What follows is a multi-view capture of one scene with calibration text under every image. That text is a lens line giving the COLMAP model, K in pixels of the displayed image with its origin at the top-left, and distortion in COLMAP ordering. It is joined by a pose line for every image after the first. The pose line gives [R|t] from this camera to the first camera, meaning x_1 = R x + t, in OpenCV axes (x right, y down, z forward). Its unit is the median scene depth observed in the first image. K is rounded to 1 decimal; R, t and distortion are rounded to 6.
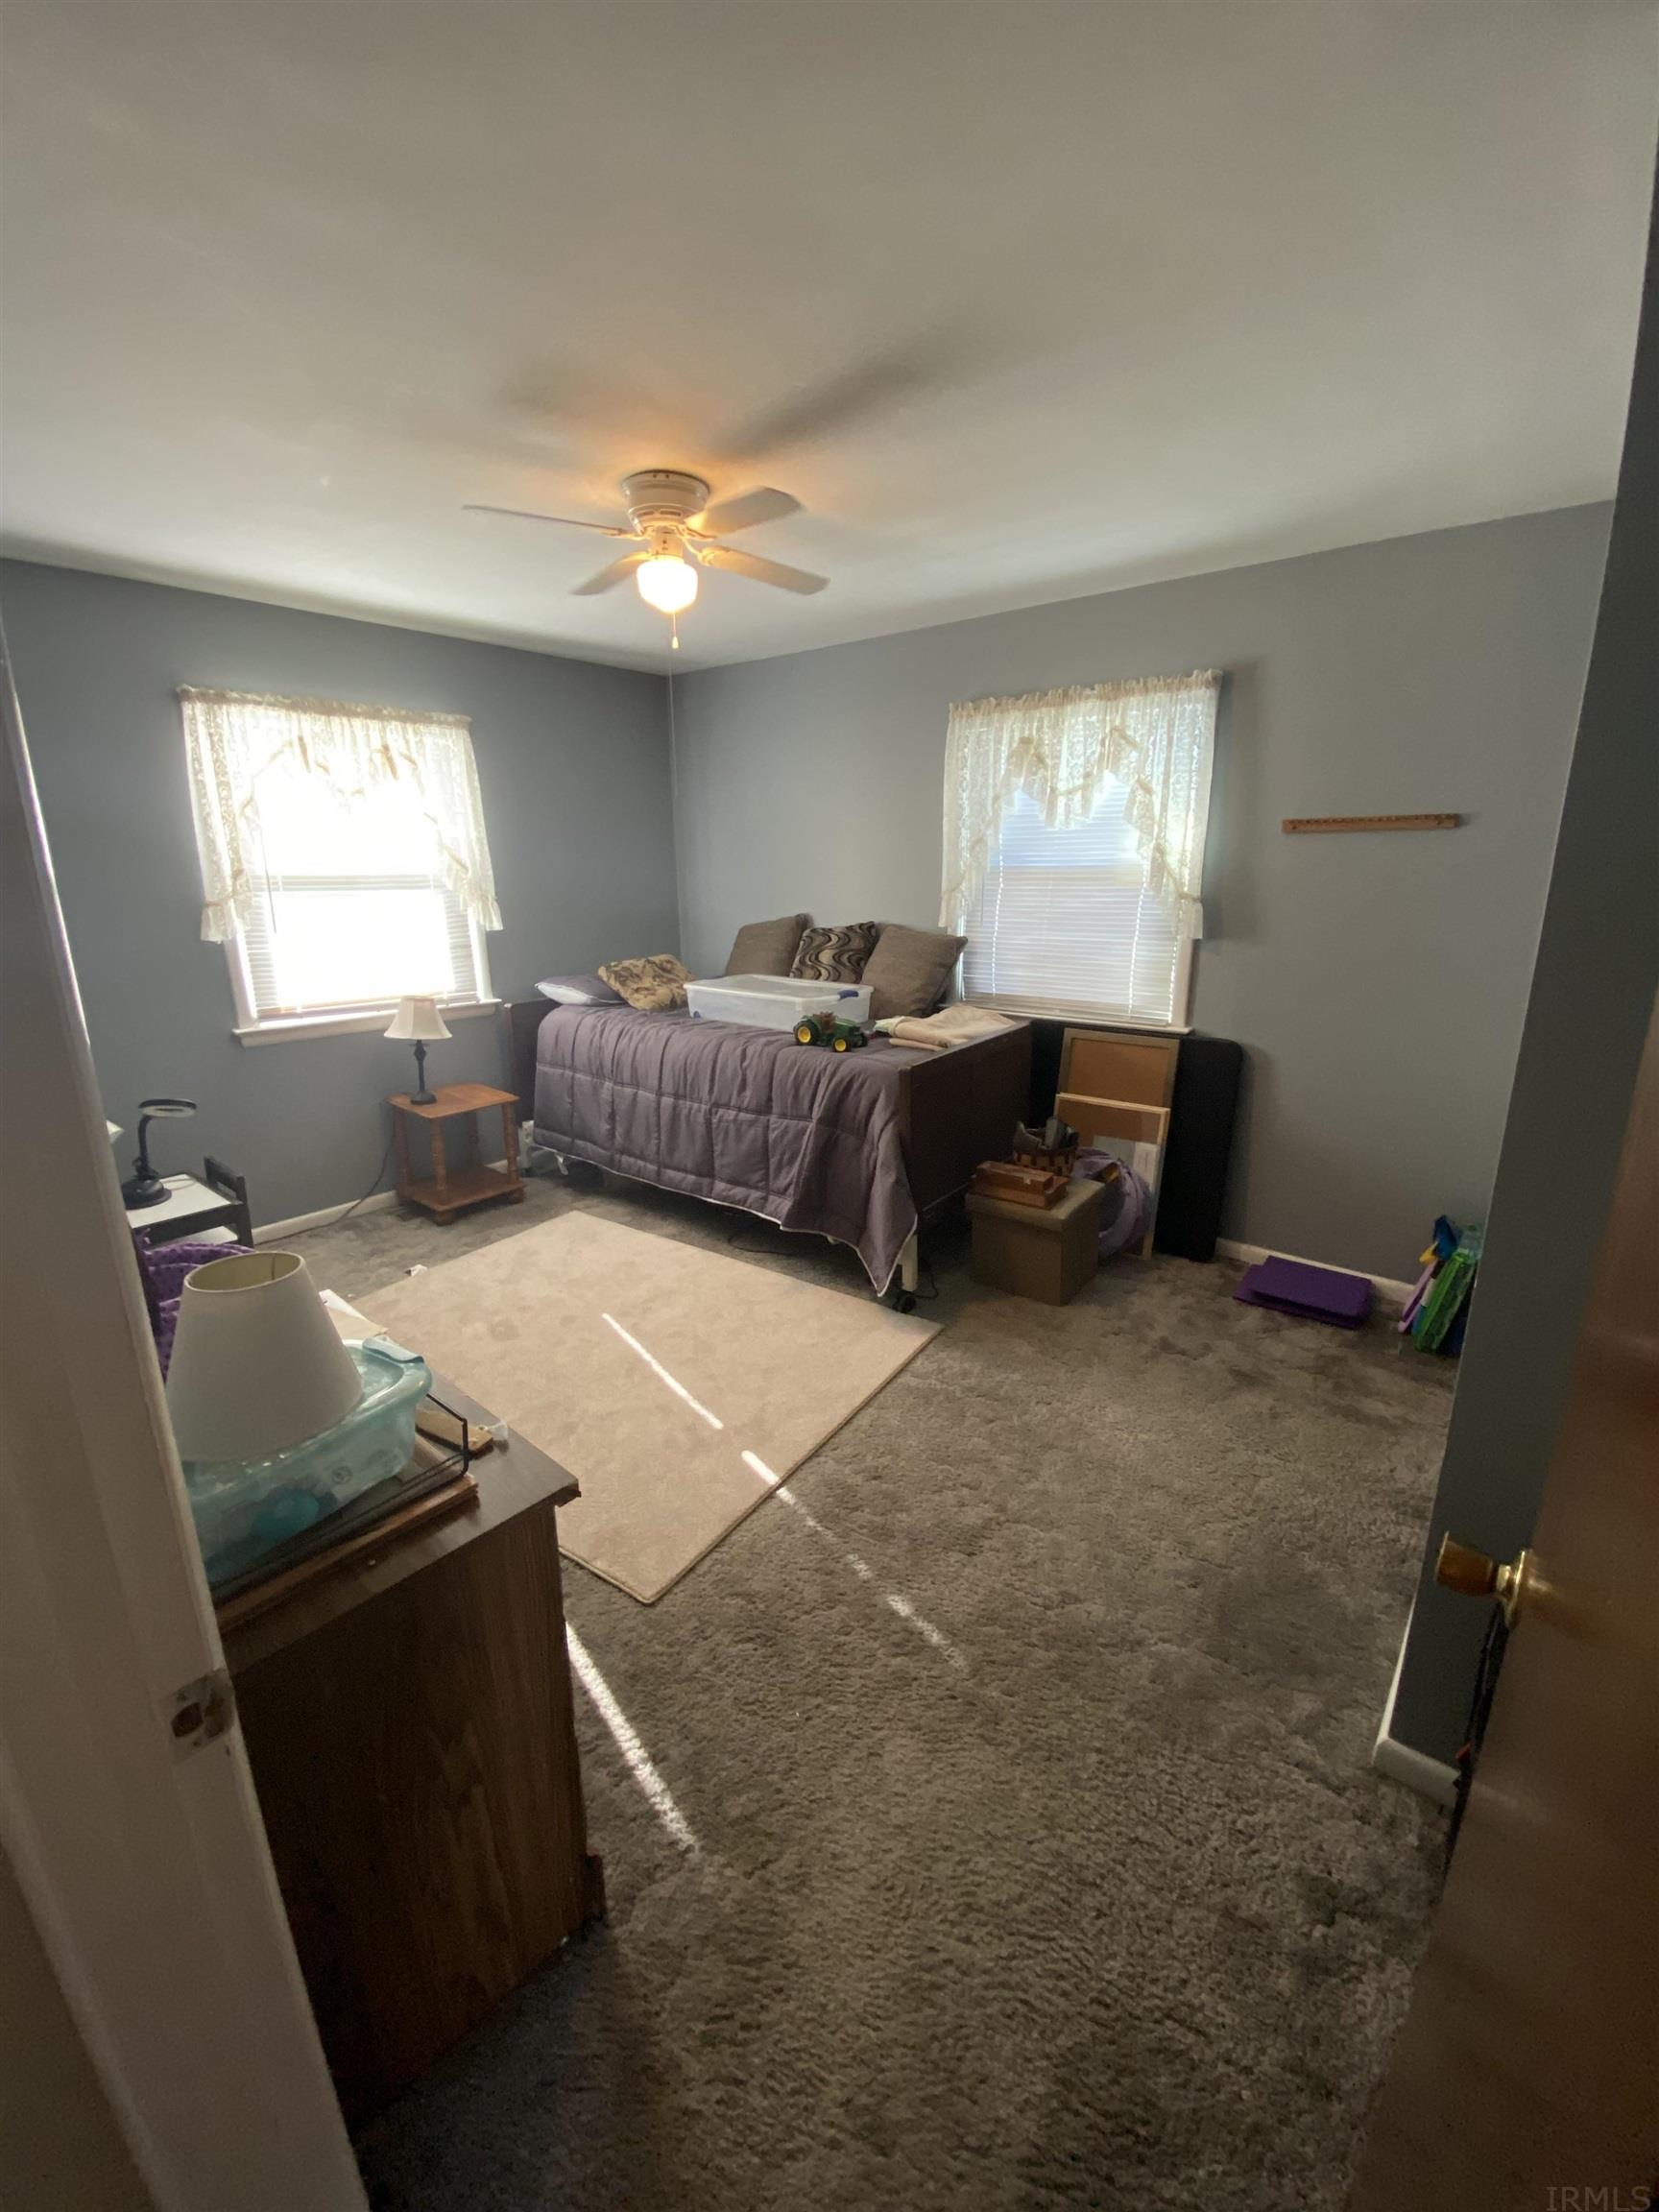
lens RADIAL K [[906.6, 0, 823.6], [0, 906.6, 1098.1], [0, 0, 1]] dist [-0.001531, -0.000302]
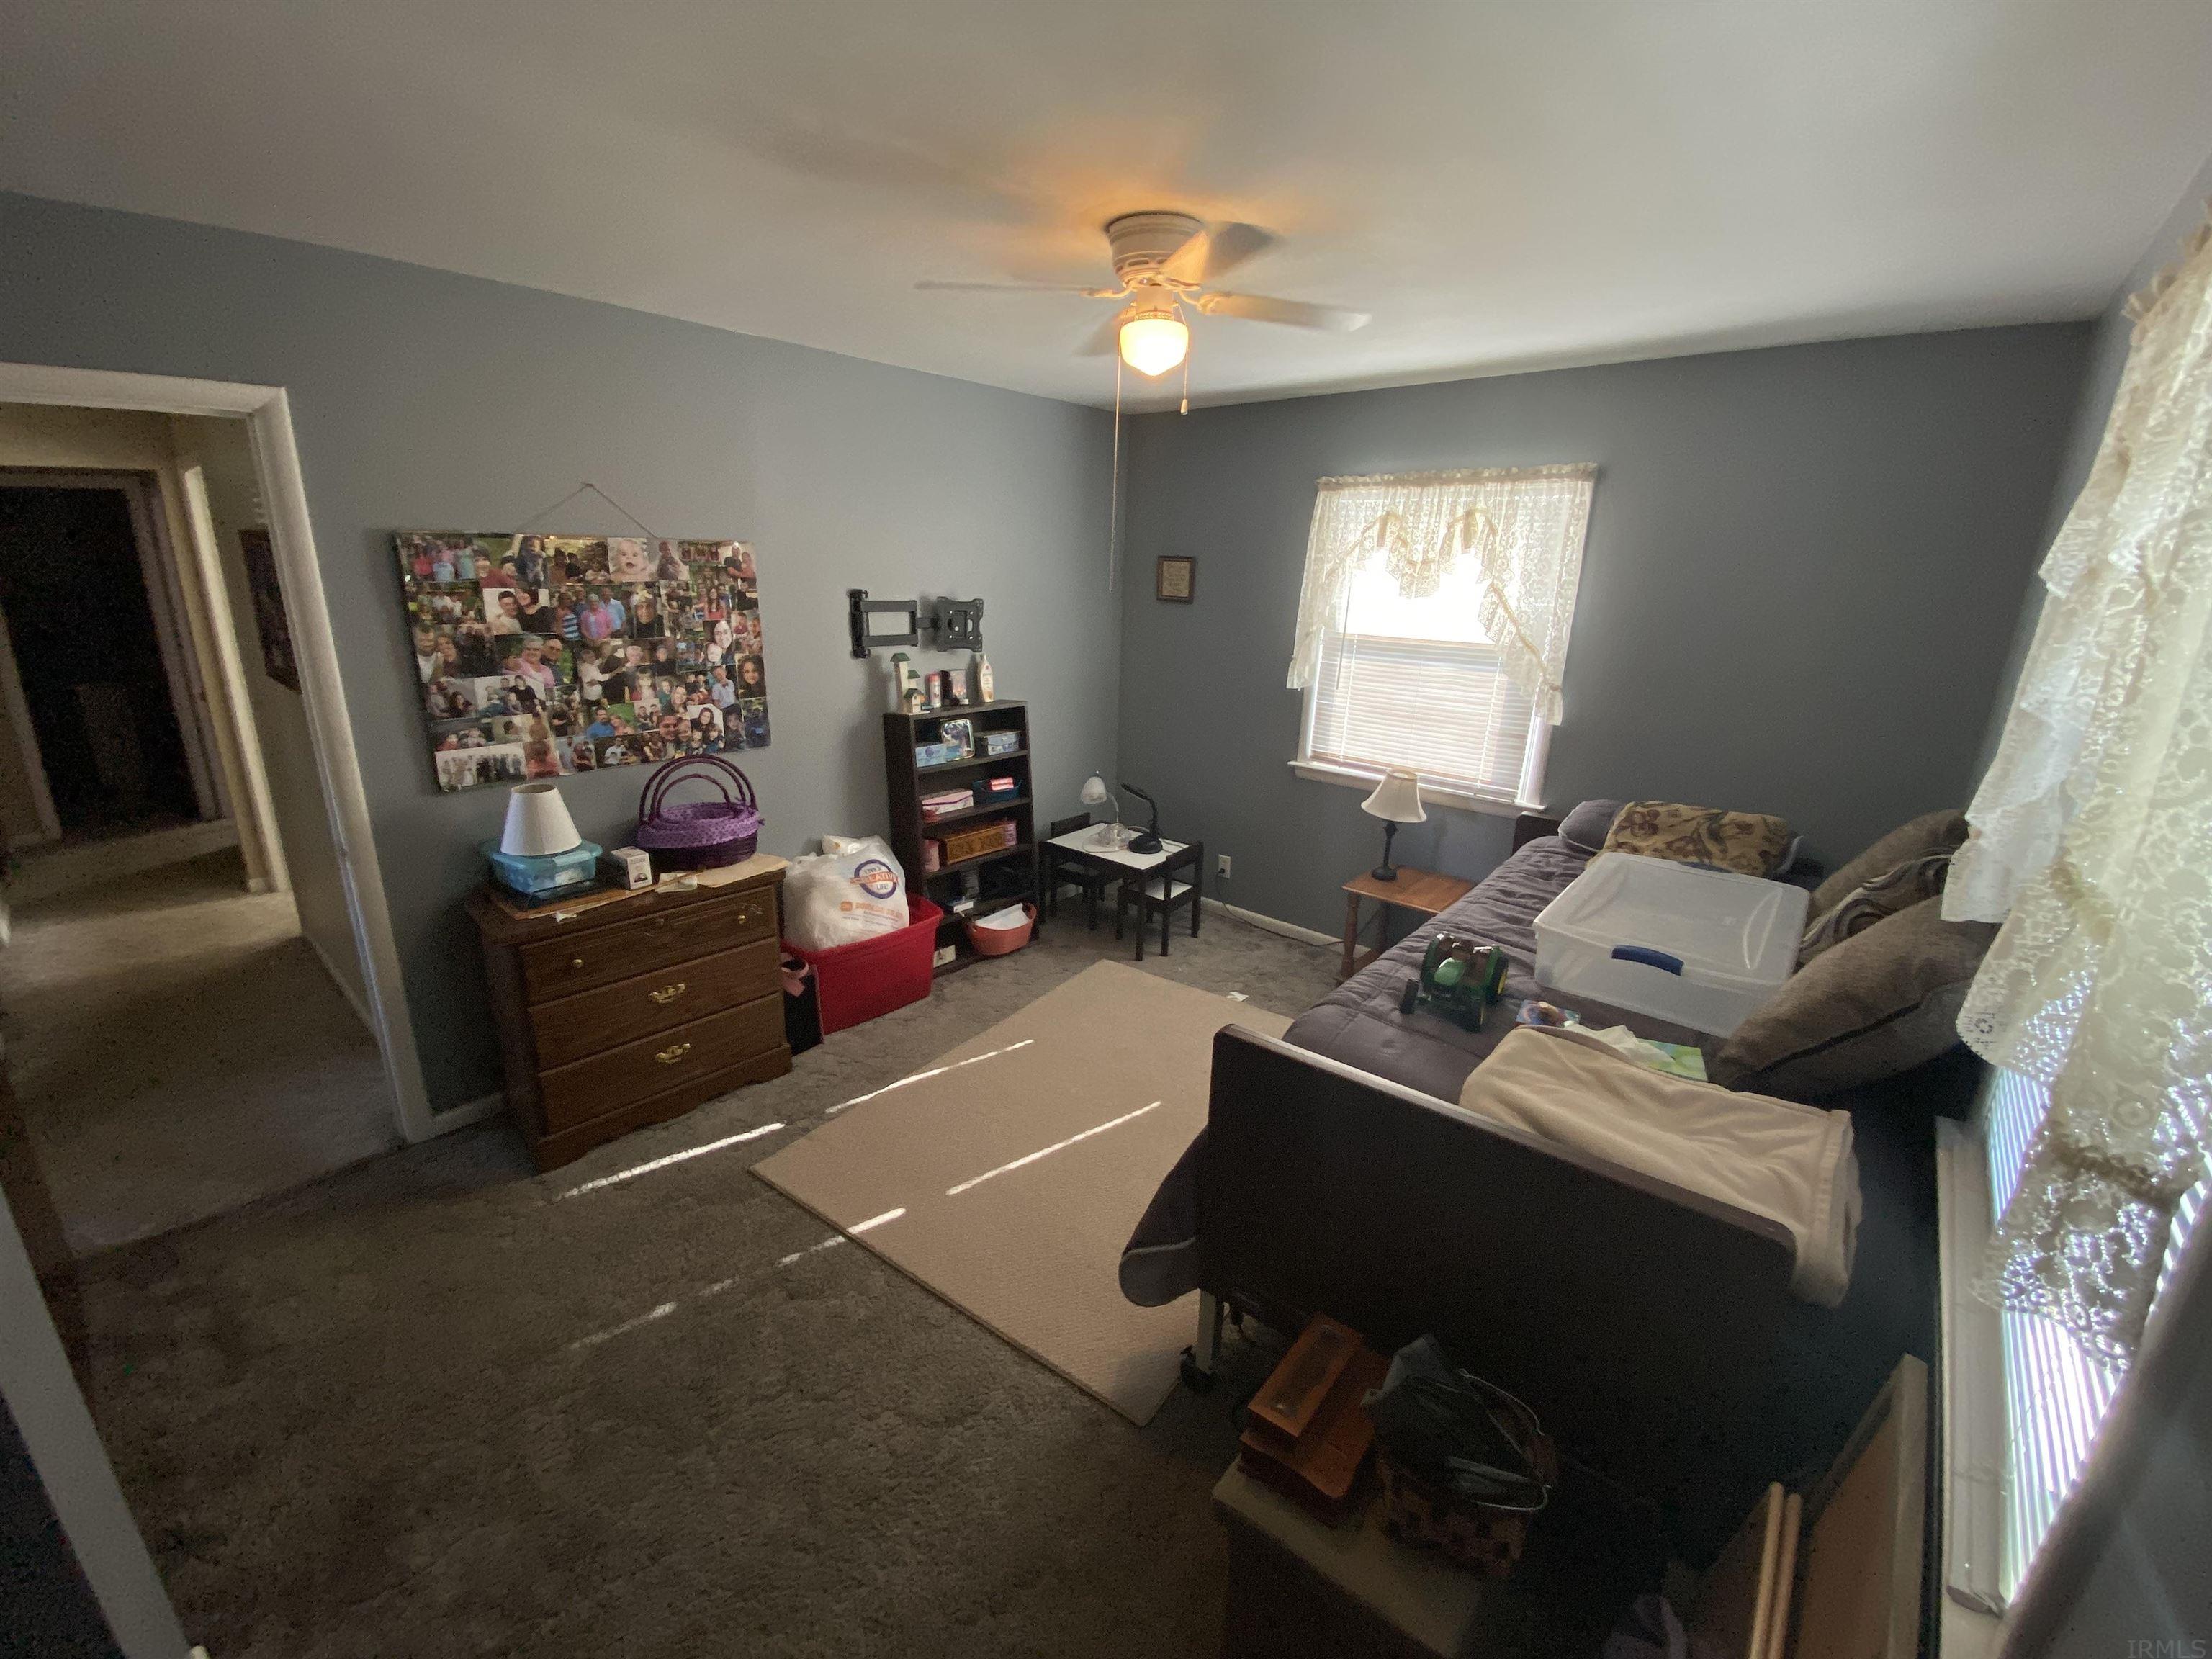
lens RADIAL K [[906.6, 0, 1097.4], [0, 906.6, 834.1], [0, 0, 1]] dist [-0.001531, -0.000302]
pose [[-0.039263, 0.286094, -0.957397, 0.537260], [-0.275967, 0.917765, 0.285568, -0.256772], [0.960365, 0.275422, 0.042918, 0.716616]]
